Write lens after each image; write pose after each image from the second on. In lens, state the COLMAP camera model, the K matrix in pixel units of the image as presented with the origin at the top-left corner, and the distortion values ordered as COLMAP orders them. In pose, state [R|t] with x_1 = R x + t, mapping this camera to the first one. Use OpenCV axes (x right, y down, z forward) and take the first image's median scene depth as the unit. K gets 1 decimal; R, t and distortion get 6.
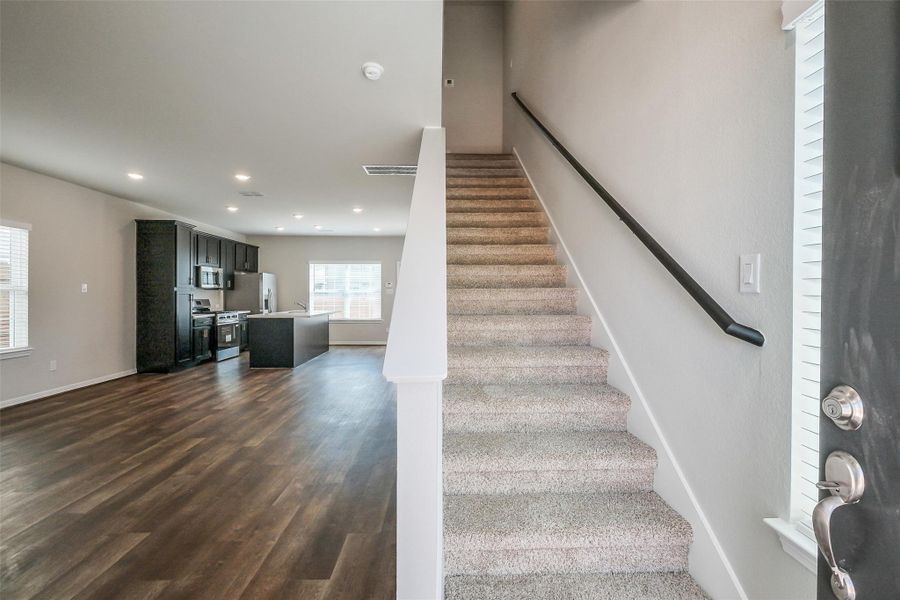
lens RADIAL K [[395.3, 0, 451.2], [0, 395.3, 297.2], [0, 0, 1]] dist [0.000714, 0.000233]
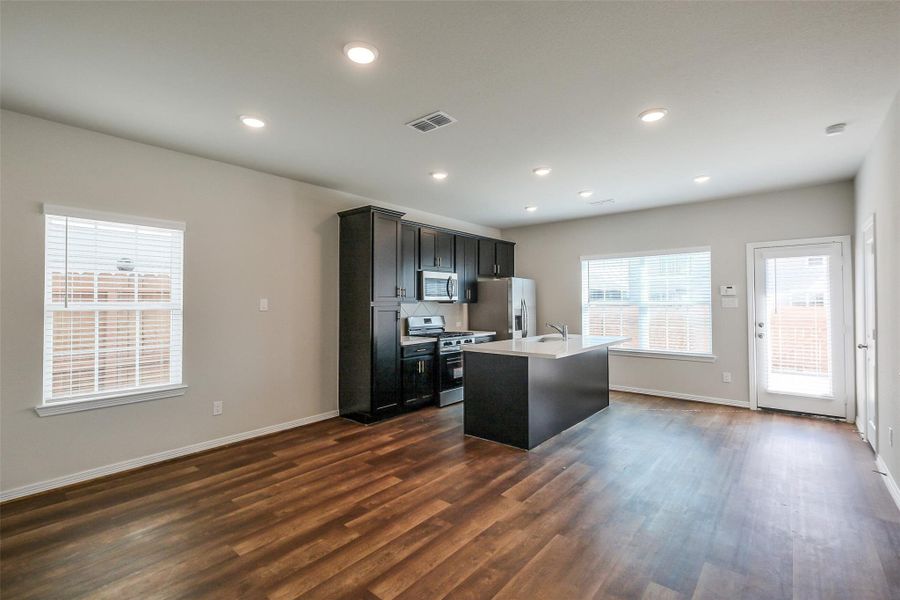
lens RADIAL K [[407.2, 0, 449.4], [0, 407.2, 297.3], [0, 0, 1]] dist [0.002637, 0.001186]
pose [[0.746085, -0.016062, -0.665657, -0.118284], [0.001888, 0.999756, -0.022008, -0.016385], [0.665848, 0.015163, 0.745933, 0.558567]]
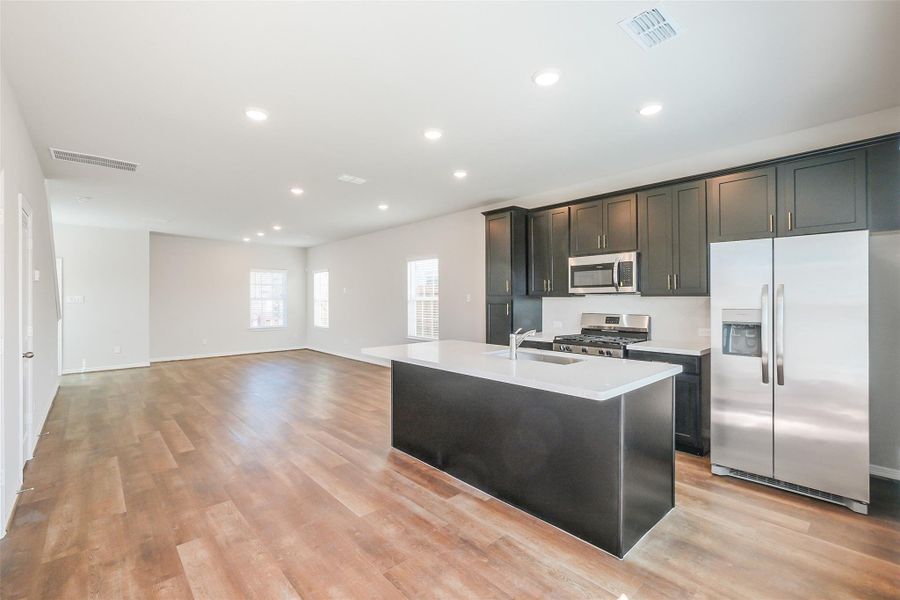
lens RADIAL K [[395.3, 0, 451.2], [0, 395.3, 297.2], [0, 0, 1]] dist [0.000714, 0.000233]
pose [[-0.756398, -0.001987, -0.654108, -0.122048], [-0.003484, 0.999993, 0.000990, -0.022122], [0.654102, 0.003027, -0.756400, 1.565399]]
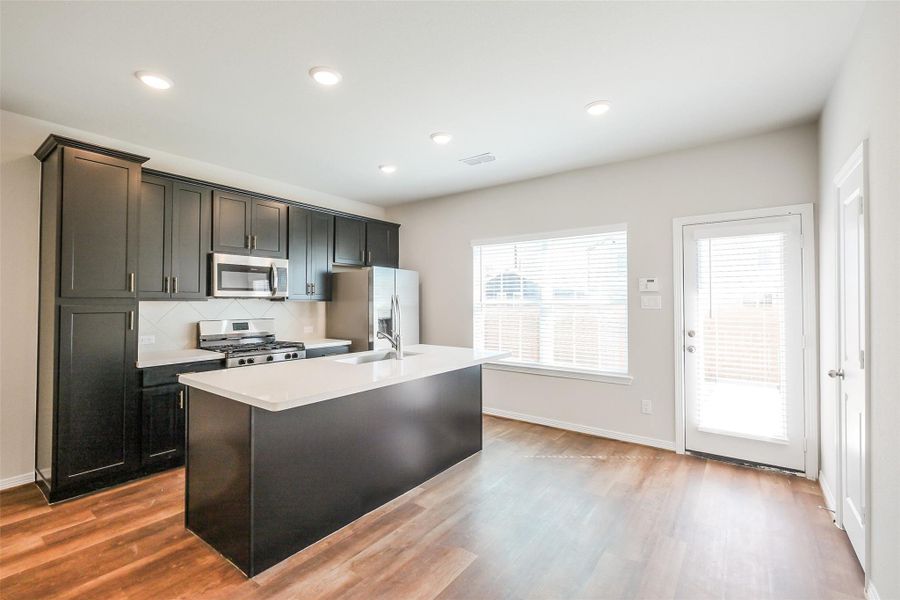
lens RADIAL K [[395.3, 0, 451.2], [0, 395.3, 297.2], [0, 0, 1]] dist [0.000714, 0.000233]
pose [[0.785555, -0.010417, -0.618704, -0.117615], [-0.002098, 0.999808, -0.019498, -0.017866], [0.618788, 0.016615, 0.785382, 0.935429]]
